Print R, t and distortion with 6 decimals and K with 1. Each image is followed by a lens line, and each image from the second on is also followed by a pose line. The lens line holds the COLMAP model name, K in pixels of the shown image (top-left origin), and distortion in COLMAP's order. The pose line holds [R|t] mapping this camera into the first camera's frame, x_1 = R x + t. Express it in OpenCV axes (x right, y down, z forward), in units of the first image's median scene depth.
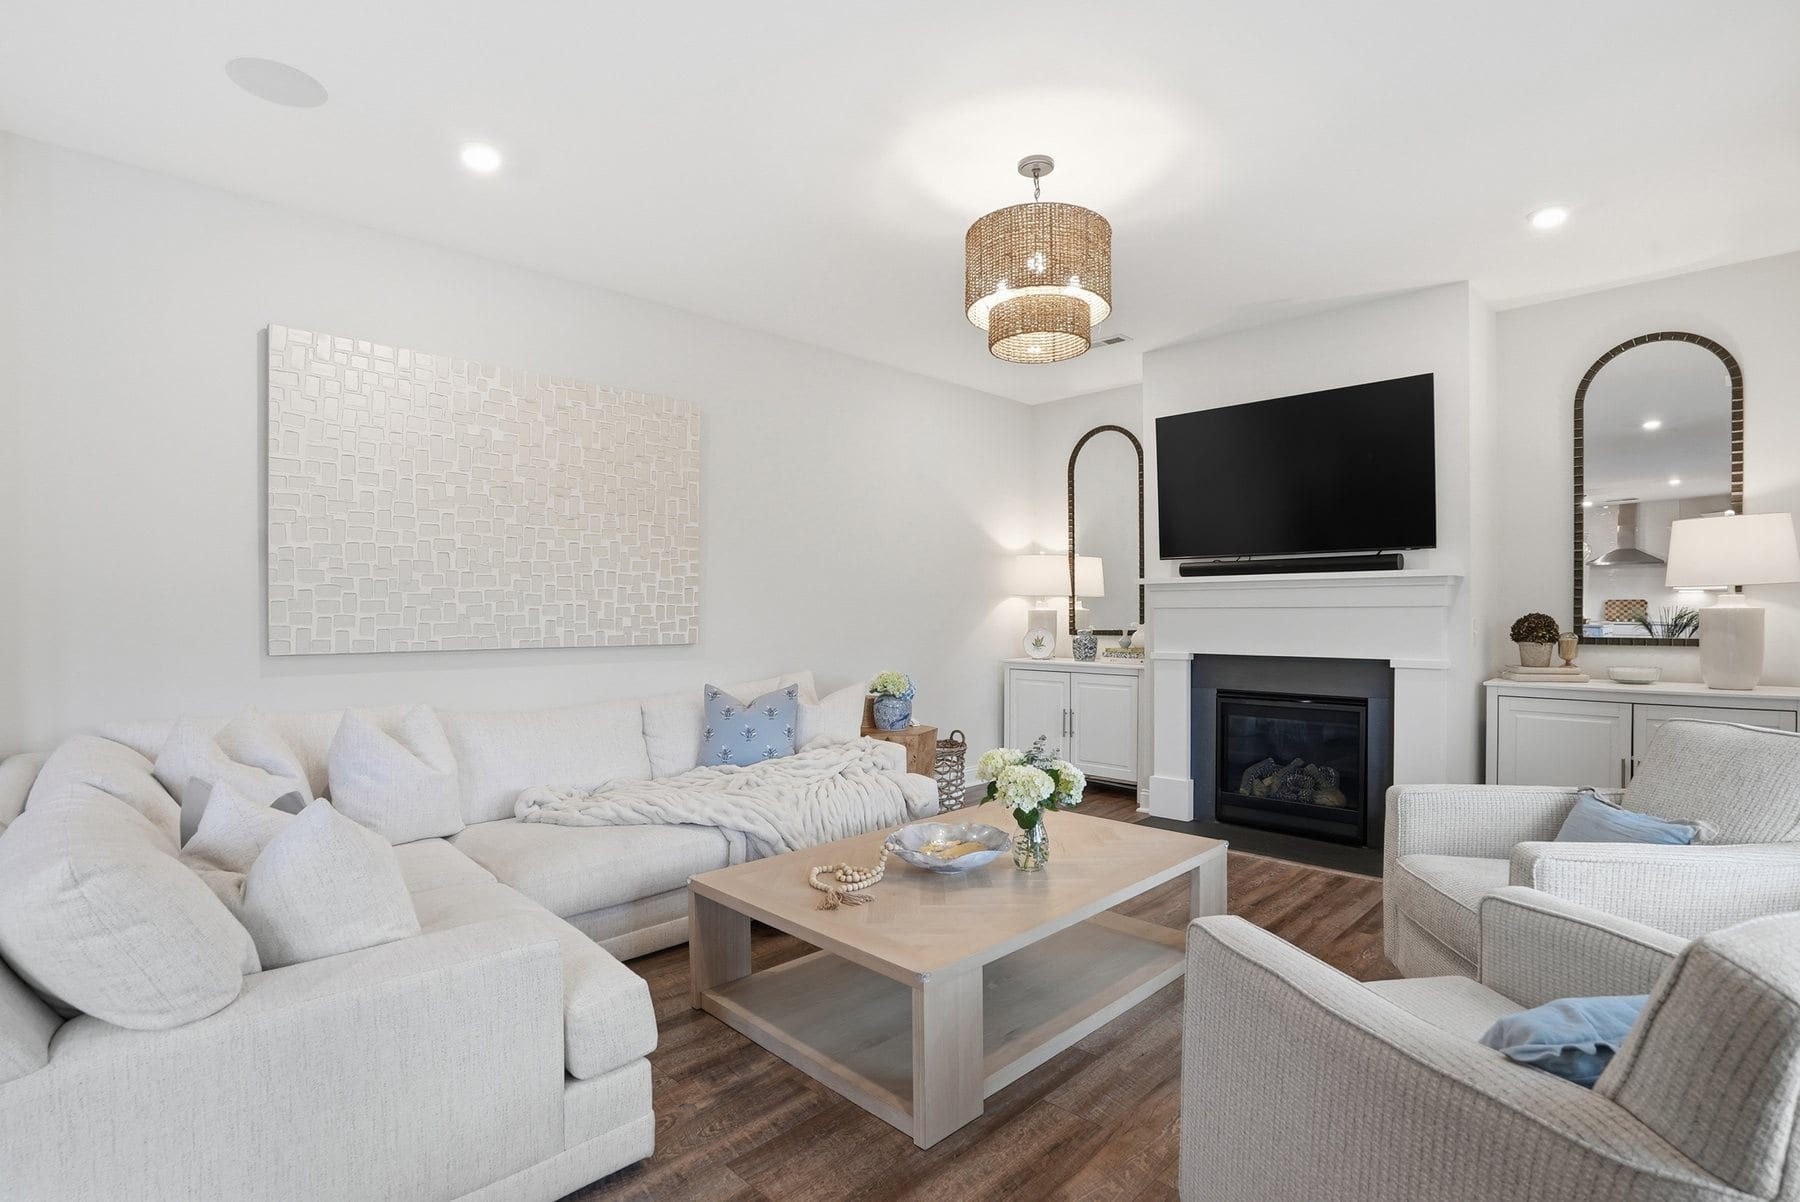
lens RADIAL K [[857.2, 0, 913.2], [0, 857.2, 605.9], [0, 0, 1]] dist [0.000174, -0.000006]
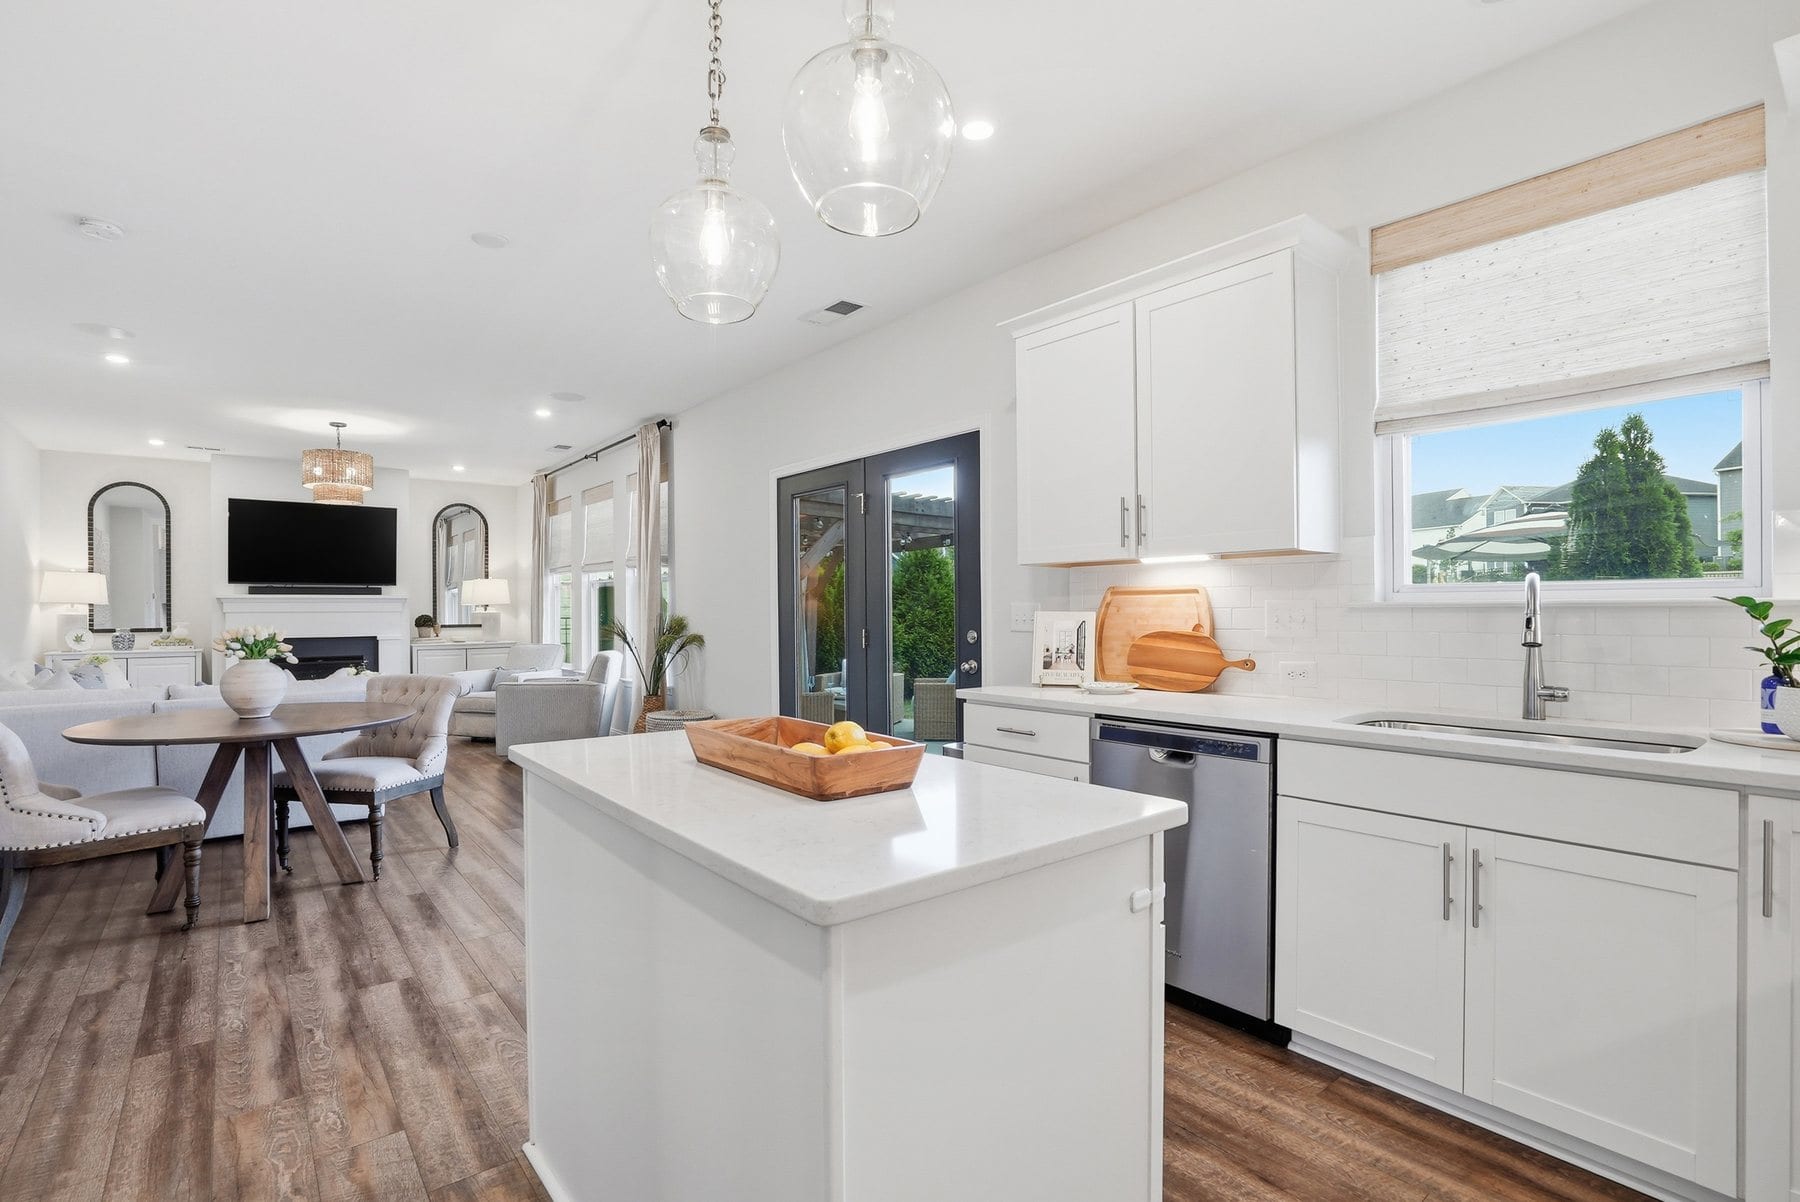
lens RADIAL K [[857.2, 0, 911.1], [0, 857.2, 609.7], [0, 0, 1]] dist [0.000174, -0.000006]
pose [[0.130302, 0.005319, 0.991460, -1.249564], [0.005531, 0.999966, -0.006092, 0.014849], [-0.991459, 0.006278, 0.130268, -0.547452]]
